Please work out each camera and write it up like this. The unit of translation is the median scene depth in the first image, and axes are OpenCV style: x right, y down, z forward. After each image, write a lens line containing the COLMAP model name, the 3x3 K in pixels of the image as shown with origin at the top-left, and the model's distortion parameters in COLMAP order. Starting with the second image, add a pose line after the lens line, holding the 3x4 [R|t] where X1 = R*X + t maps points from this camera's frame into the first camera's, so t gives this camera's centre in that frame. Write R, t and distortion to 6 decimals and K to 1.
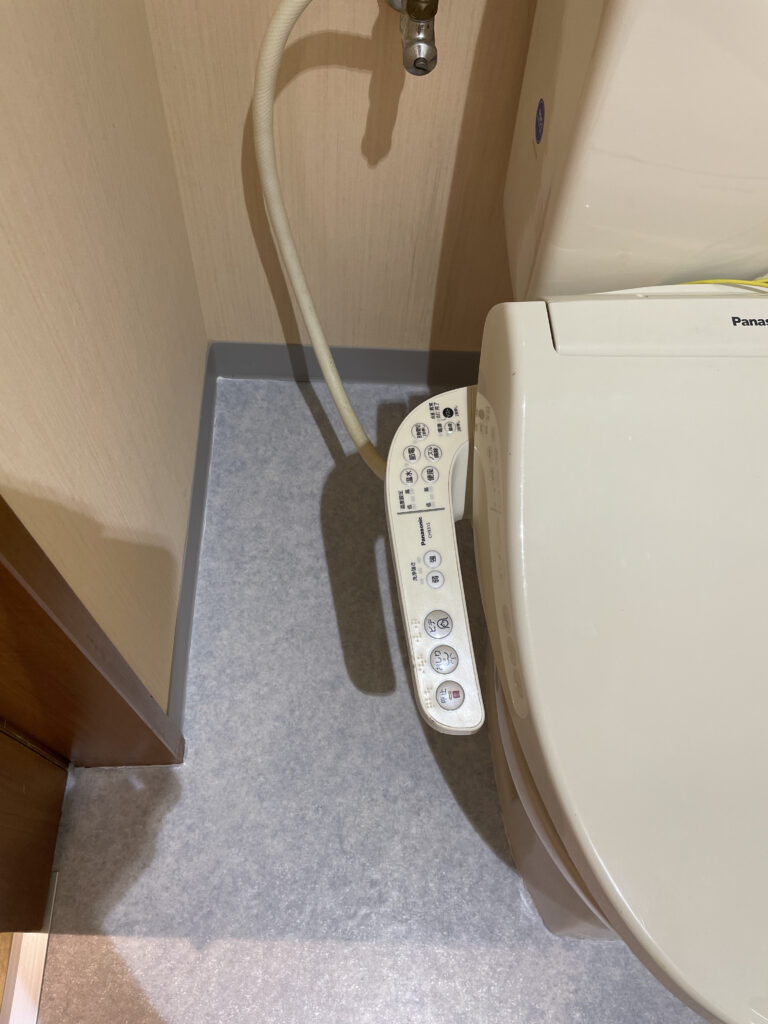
lens RADIAL K [[788.1, 0, 391.9], [0, 788.1, 509.2], [0, 0, 1]] dist [0.071632, -0.083433]
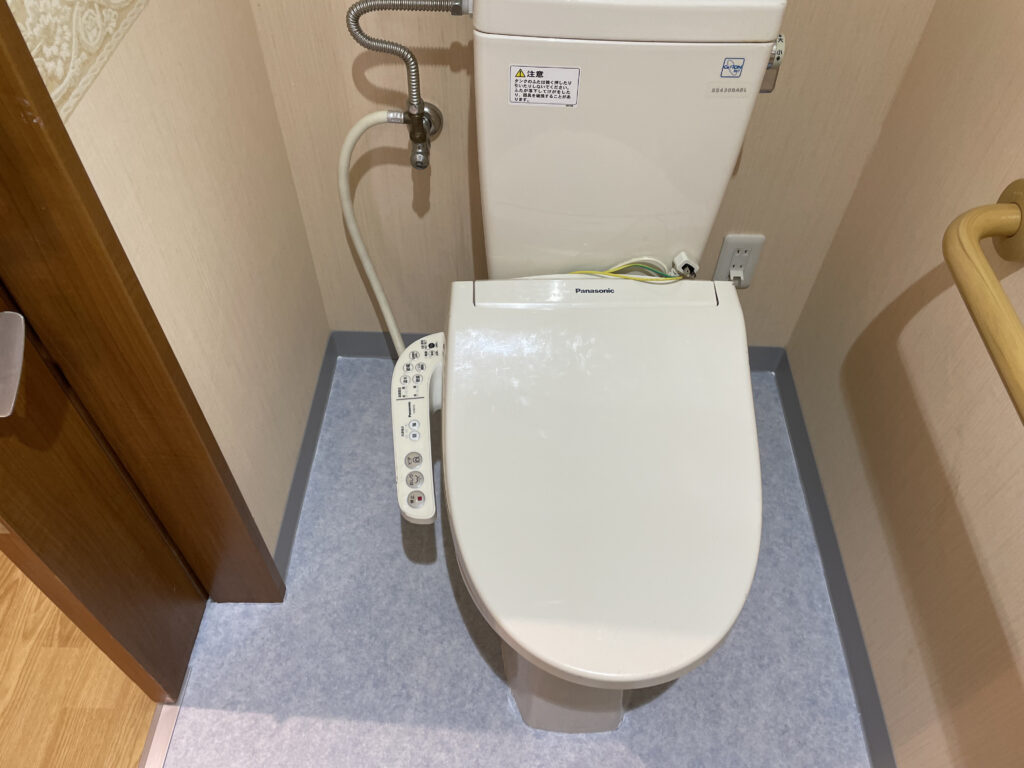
lens RADIAL K [[788.1, 0, 510.4], [0, 788.1, 375.3], [0, 0, 1]] dist [0.071632, -0.083433]
pose [[0.996067, -0.003506, -0.088531, 0.290216], [-0.015912, 0.975892, -0.217673, 0.231306], [0.087160, 0.218226, 0.971998, -0.480865]]
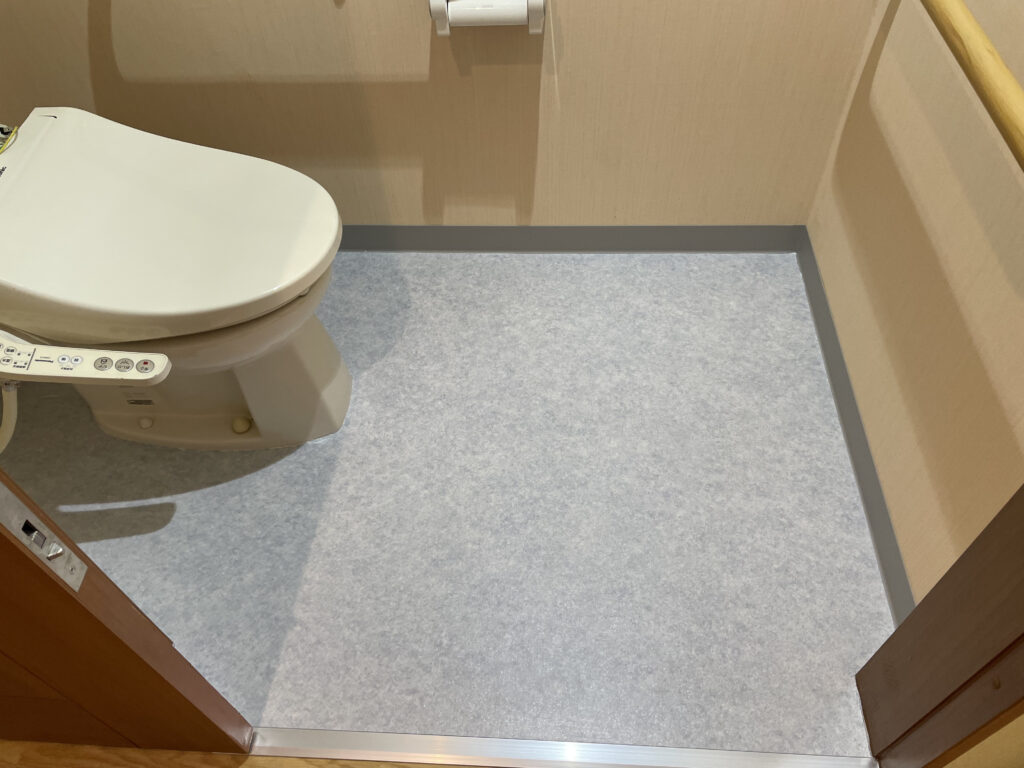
lens RADIAL K [[788.1, 0, 508.6], [0, 788.1, 377.5], [0, 0, 1]] dist [0.071632, -0.083433]
pose [[0.077955, -0.824496, 0.560473, -0.633757], [0.910075, 0.288384, 0.297653, 0.313777], [-0.407046, 0.486869, 0.772834, -0.536511]]
